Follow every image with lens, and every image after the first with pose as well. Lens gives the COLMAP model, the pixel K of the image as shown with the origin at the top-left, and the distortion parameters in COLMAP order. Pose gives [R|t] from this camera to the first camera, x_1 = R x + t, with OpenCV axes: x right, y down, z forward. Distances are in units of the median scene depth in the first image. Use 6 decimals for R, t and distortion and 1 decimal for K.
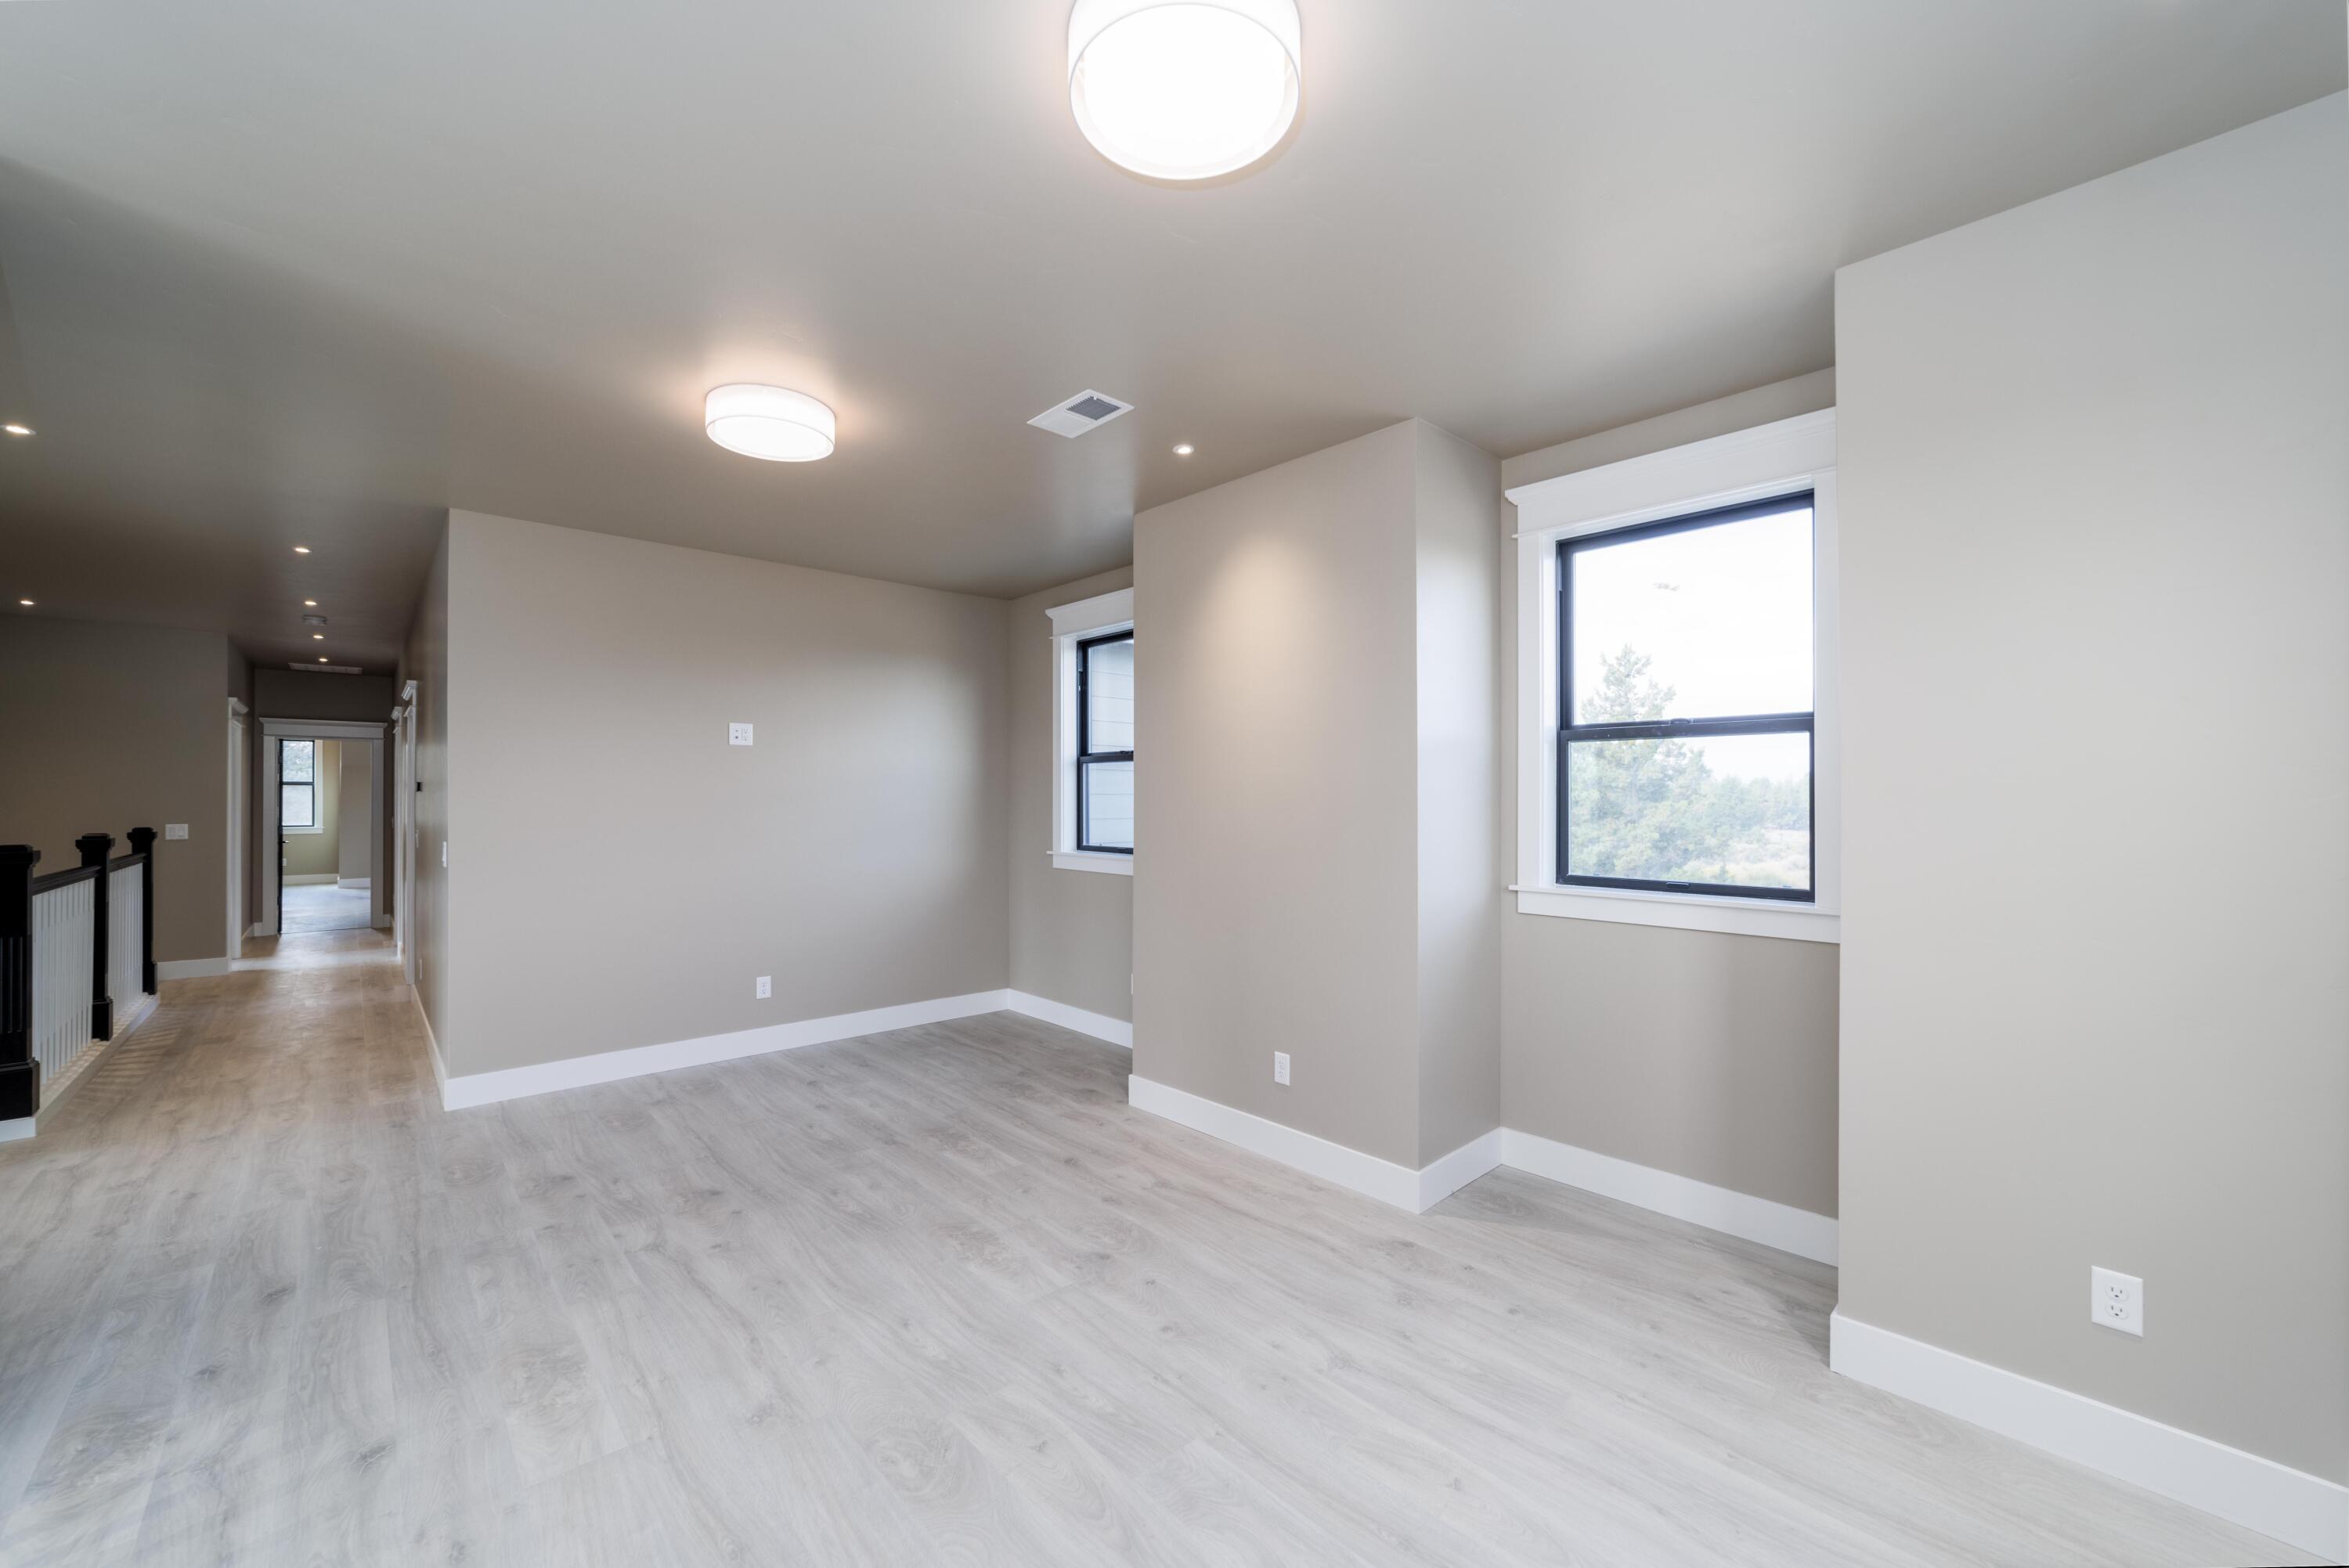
lens RADIAL K [[914.6, 0, 1174.1], [0, 914.6, 789.8], [0, 0, 1]] dist [-0.027094, 0.009043]
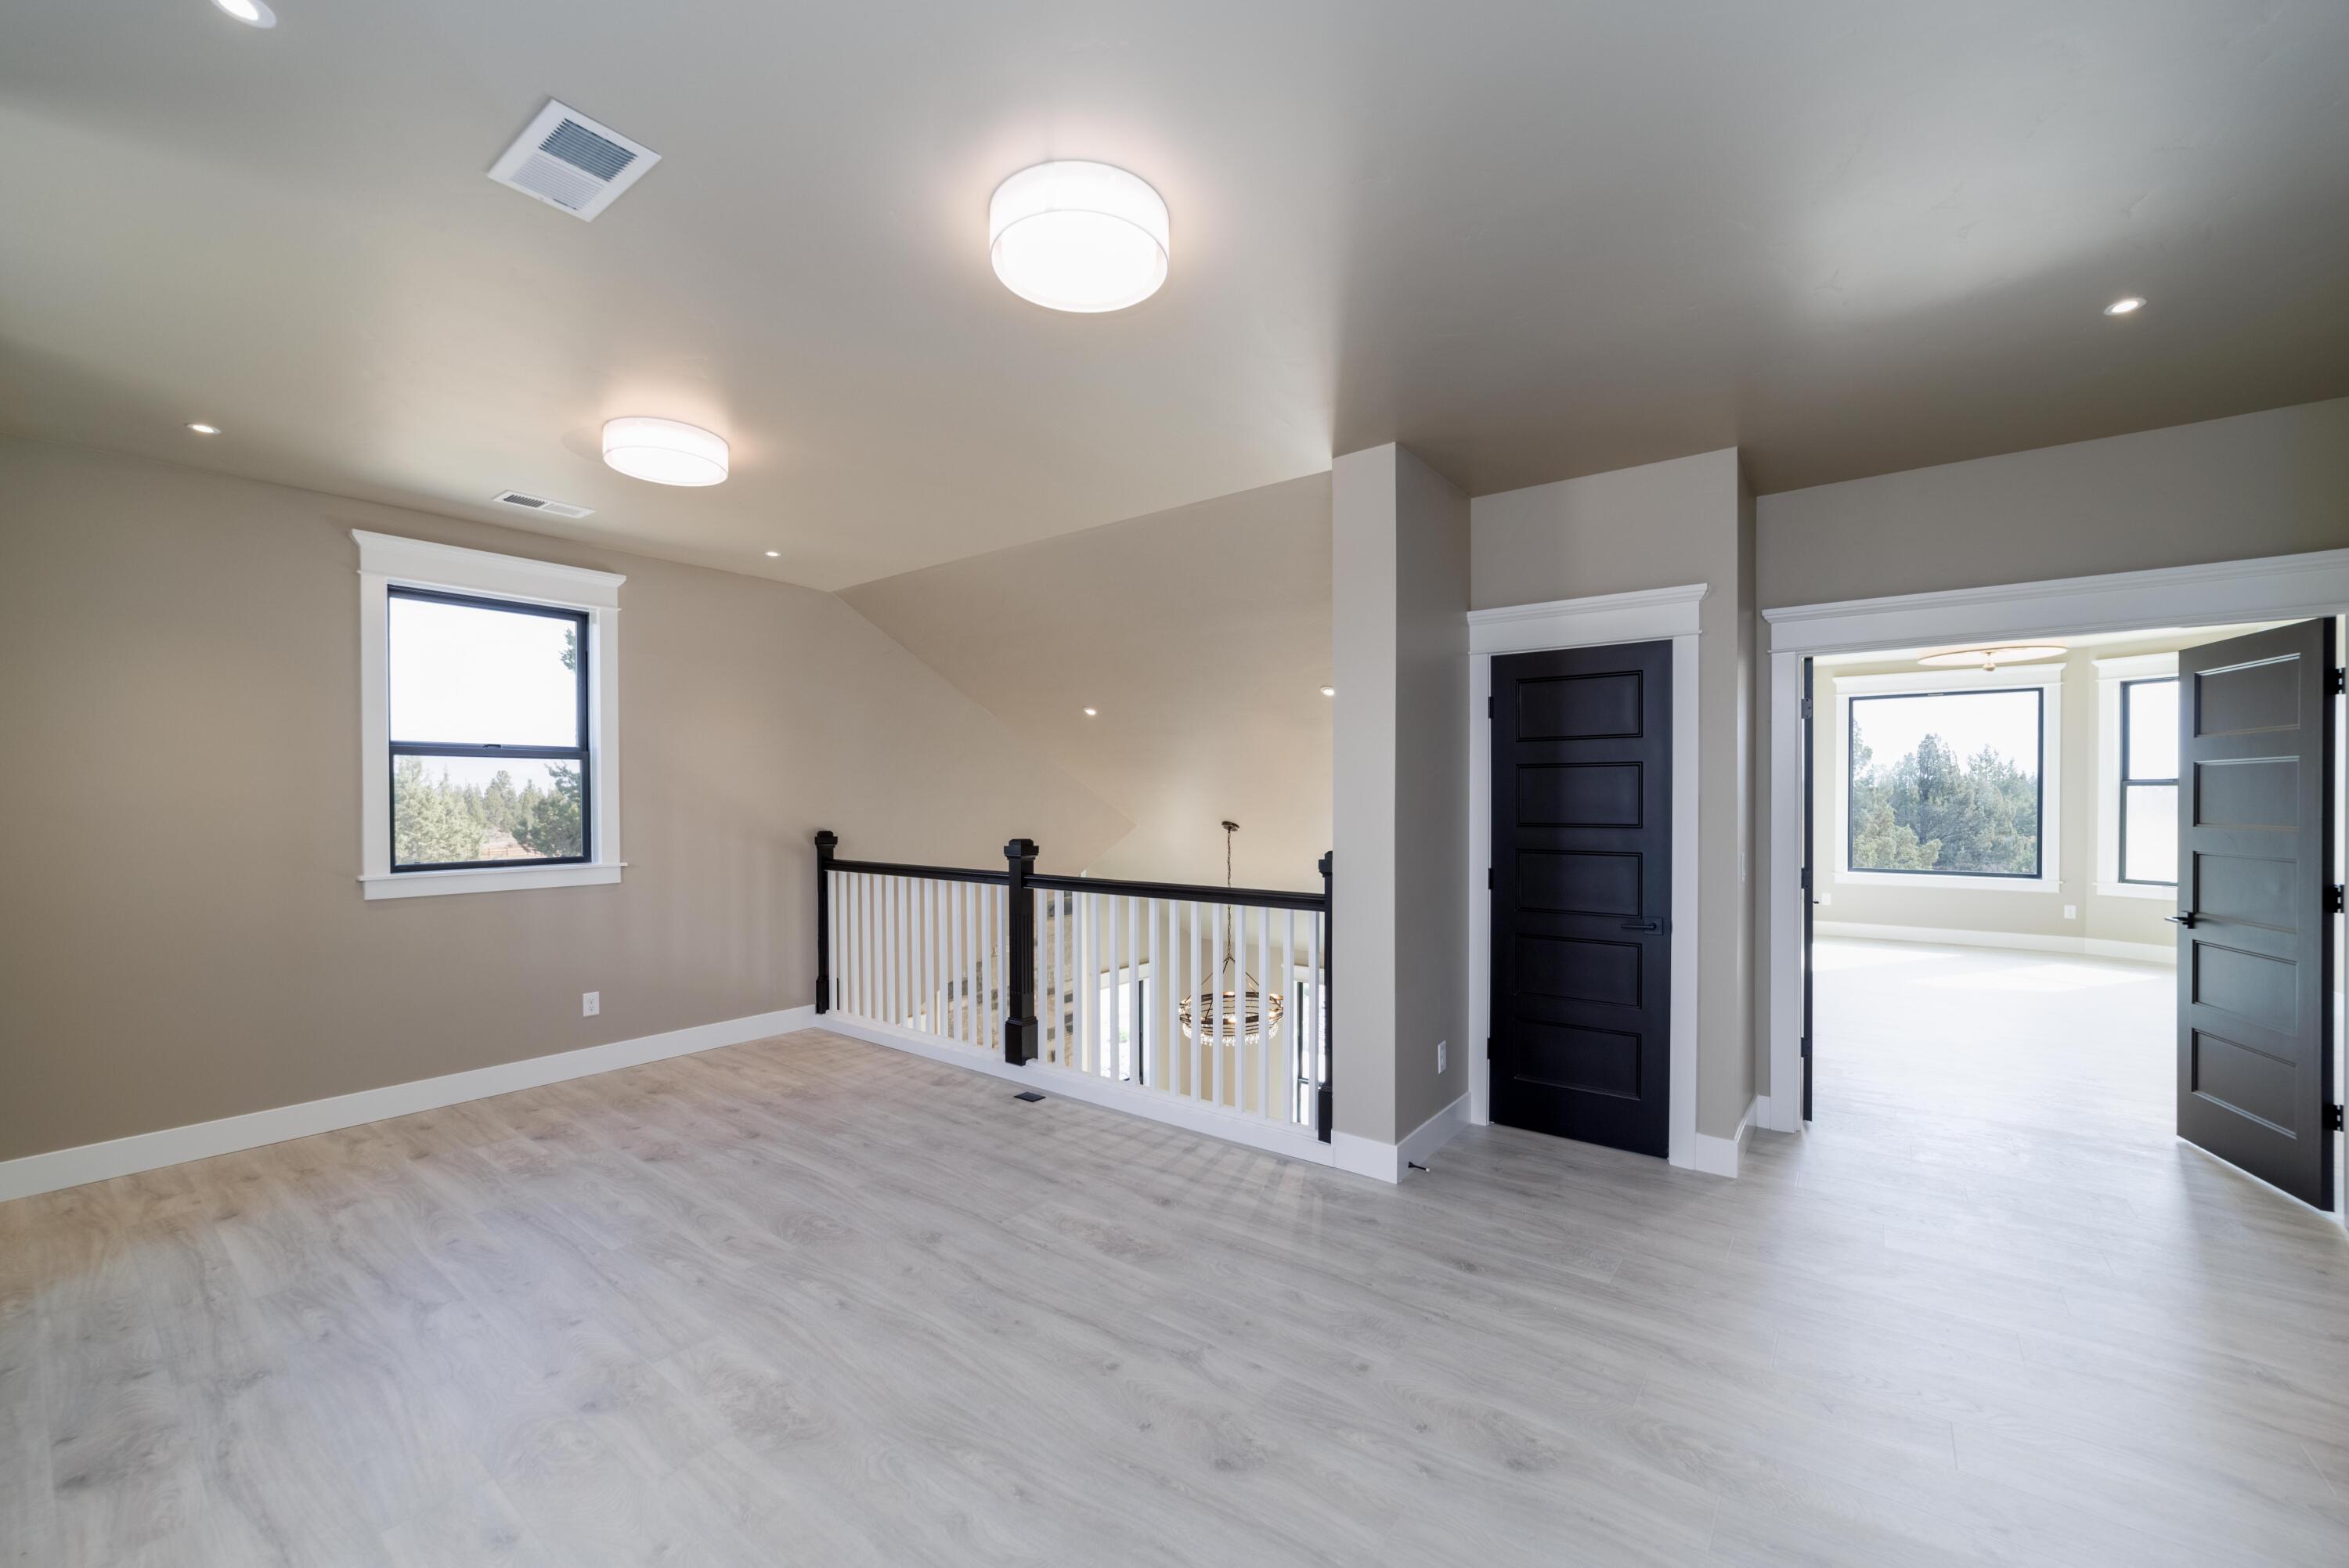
lens RADIAL K [[928.7, 0, 1174.4], [0, 928.7, 807.5], [0, 0, 1]] dist [-0.028000, 0.008973]
pose [[-0.984813, 0.004334, -0.173566, -0.376409], [0.004063, 0.999990, 0.001913, 0.010978], [0.173573, 0.001179, -0.984820, 1.612756]]
